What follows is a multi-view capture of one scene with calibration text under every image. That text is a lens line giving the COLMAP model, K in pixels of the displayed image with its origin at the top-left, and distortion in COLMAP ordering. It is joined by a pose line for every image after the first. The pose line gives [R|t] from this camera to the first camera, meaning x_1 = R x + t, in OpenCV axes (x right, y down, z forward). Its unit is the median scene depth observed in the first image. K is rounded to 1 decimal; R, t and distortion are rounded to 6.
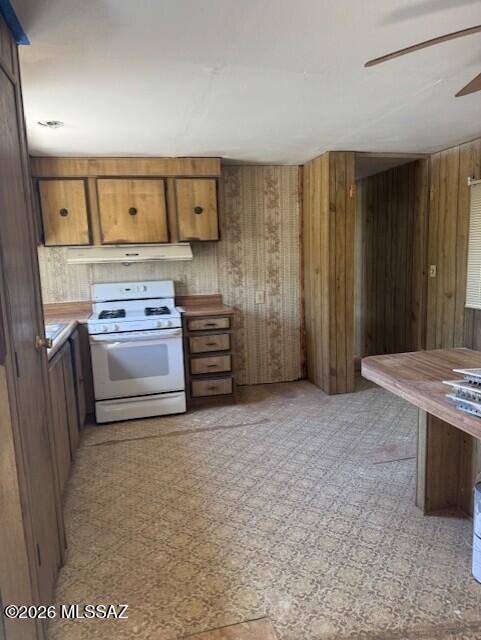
lens RADIAL K [[440.4, 0, 240.5], [0, 440.4, 320.0], [0, 0, 1]] dist [0.107515, -0.001914]
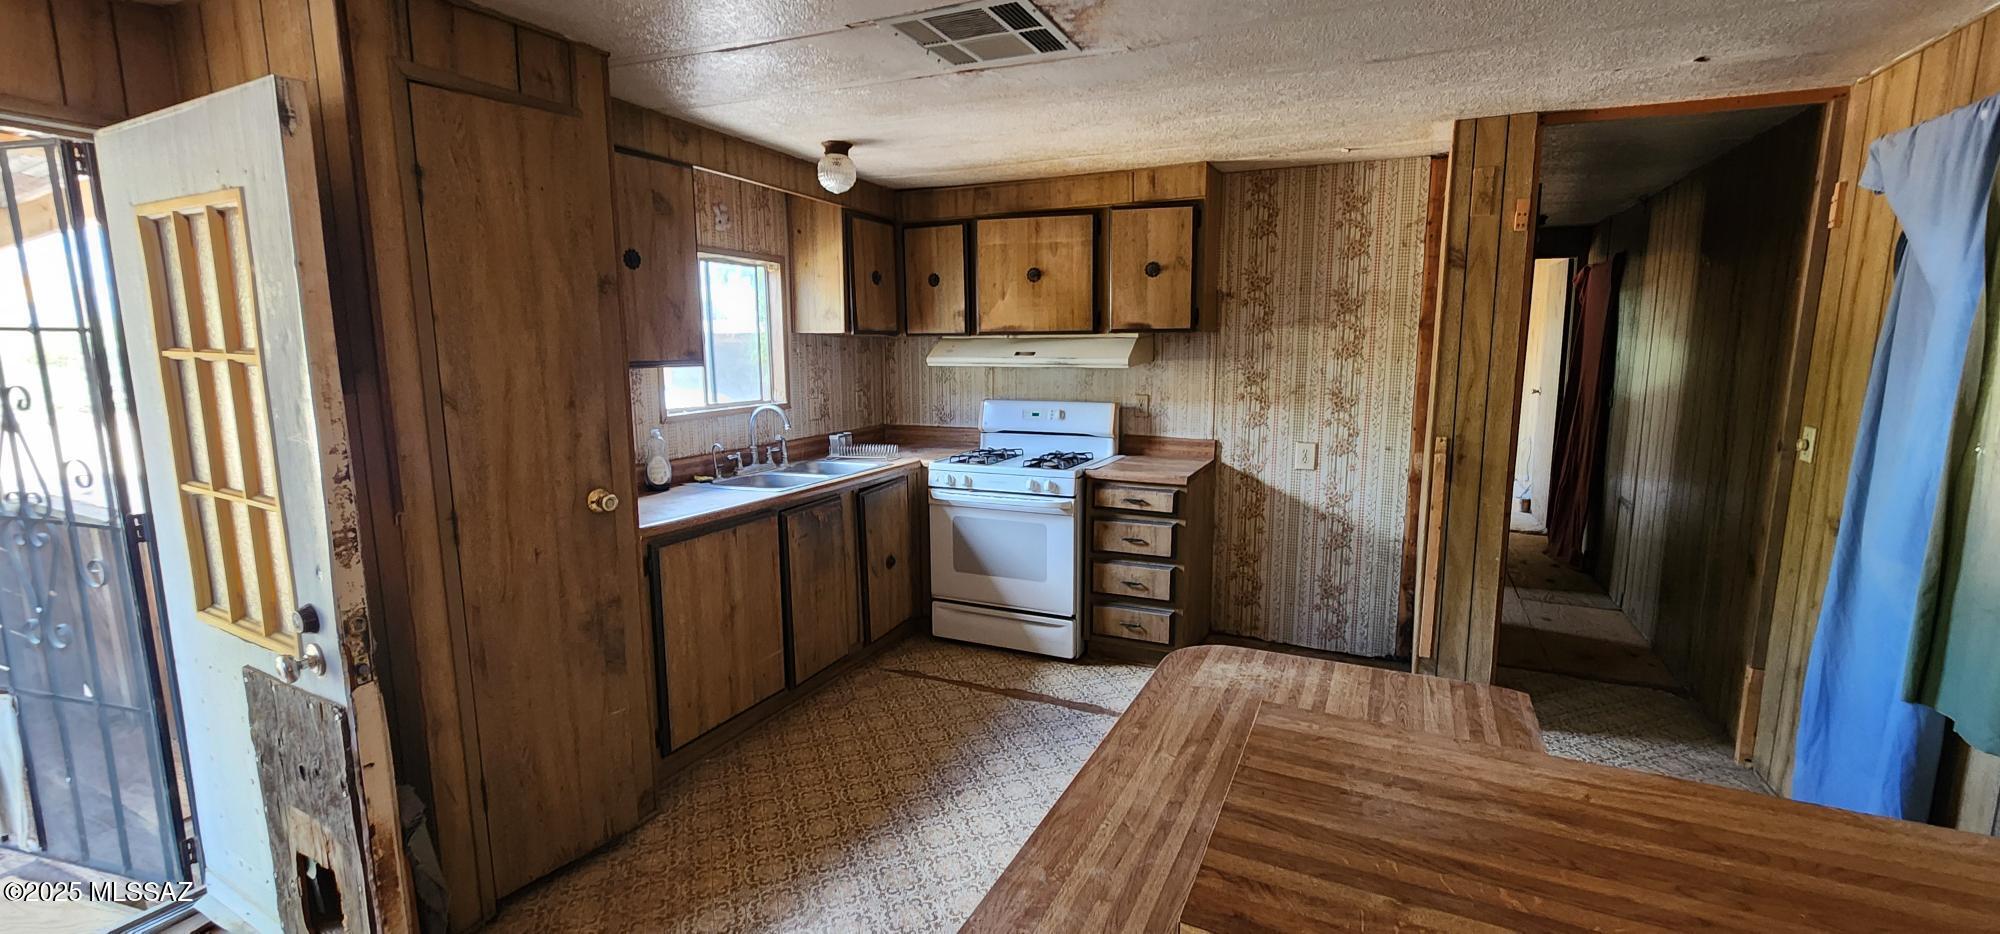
lens RADIAL K [[820.3, 0, 1000.0], [0, 820.3, 467.0], [0, 0, 1]] dist [0.000073, 0.000033]
pose [[0.792588, 0.130015, -0.595735, 0.348719], [-0.116777, 0.991285, 0.060977, -0.064613], [0.598471, 0.021239, 0.800863, 0.167965]]
